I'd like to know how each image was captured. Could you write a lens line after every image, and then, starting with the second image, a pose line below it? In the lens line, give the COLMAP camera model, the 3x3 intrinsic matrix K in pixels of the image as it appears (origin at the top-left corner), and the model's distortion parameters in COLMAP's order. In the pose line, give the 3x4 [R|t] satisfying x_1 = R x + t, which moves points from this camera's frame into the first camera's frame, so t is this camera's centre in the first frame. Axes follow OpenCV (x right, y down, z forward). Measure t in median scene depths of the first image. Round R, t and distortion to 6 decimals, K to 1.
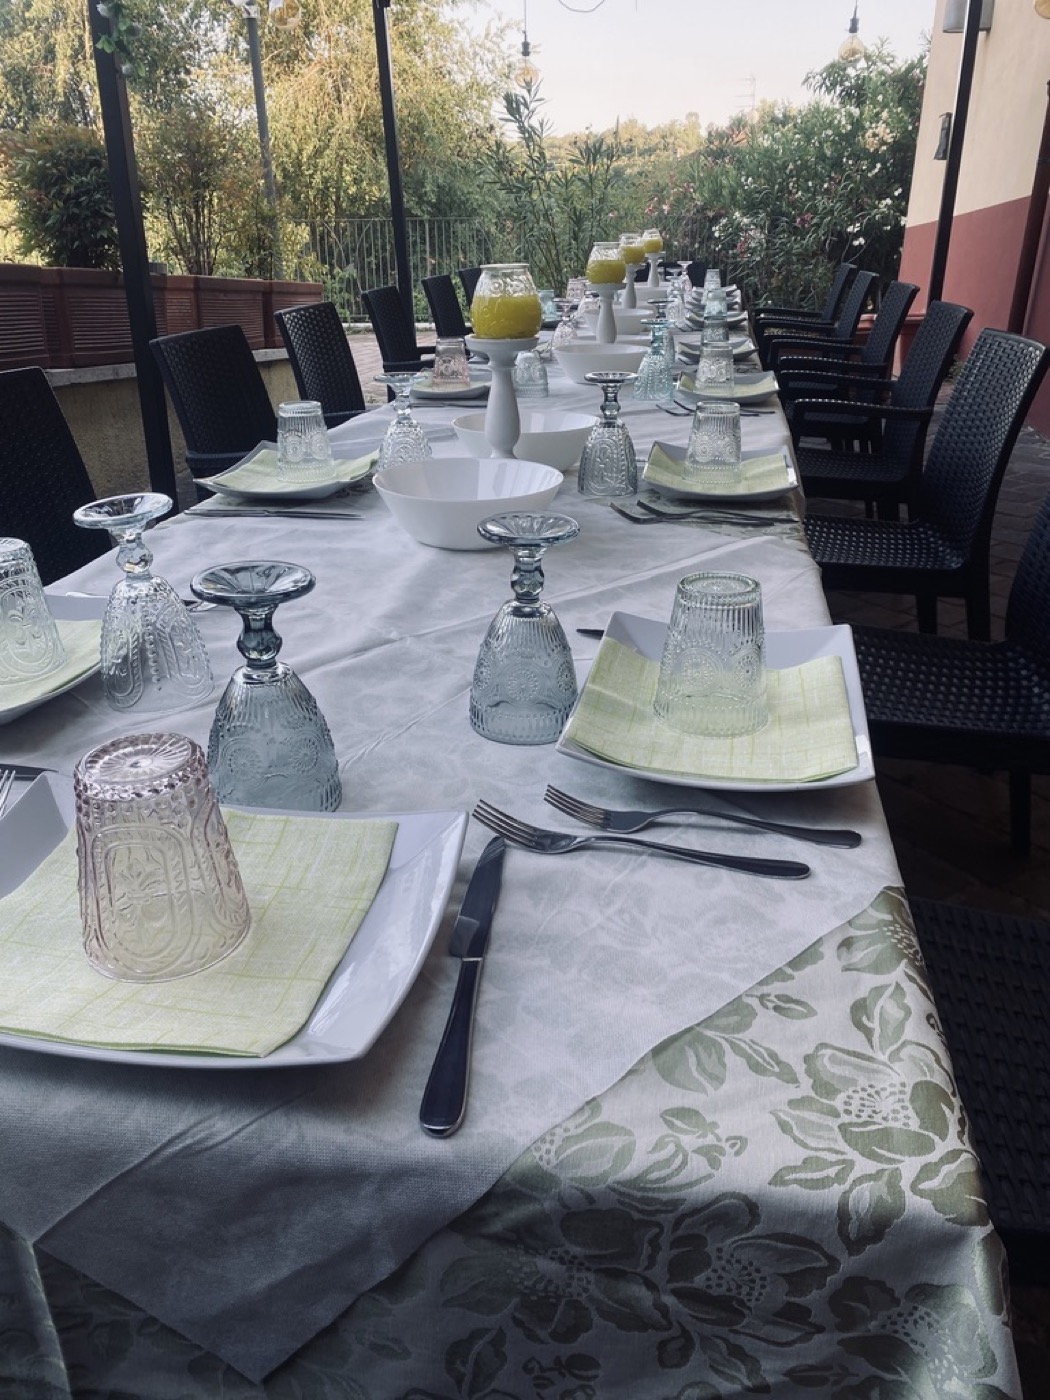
lens RADIAL K [[1072.4, 0, 525.4], [0, 1072.4, 646.8], [0, 0, 1]] dist [-0.000897, 0.009369]
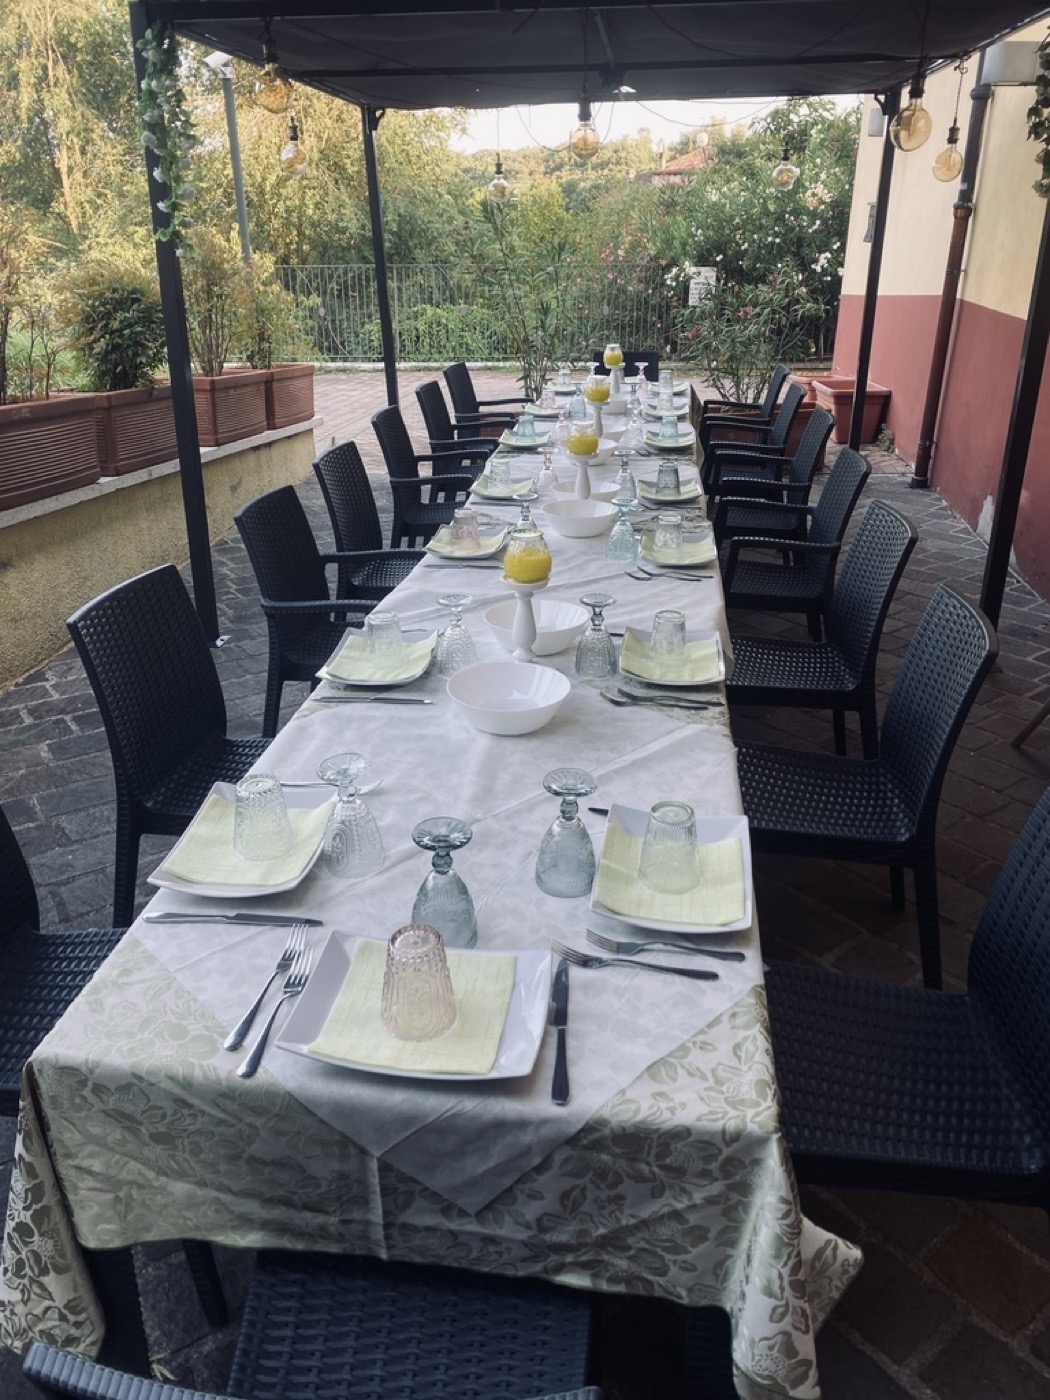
lens RADIAL K [[1015.8, 0, 520.9], [0, 1015.8, 657.2], [0, 0, 1]] dist [0.081653, -0.188731]
pose [[0.999542, -0.010175, 0.028486, -0.166188], [0.010519, 0.999873, -0.011948, -0.391896], [-0.028361, 0.012242, 0.999523, -0.978094]]
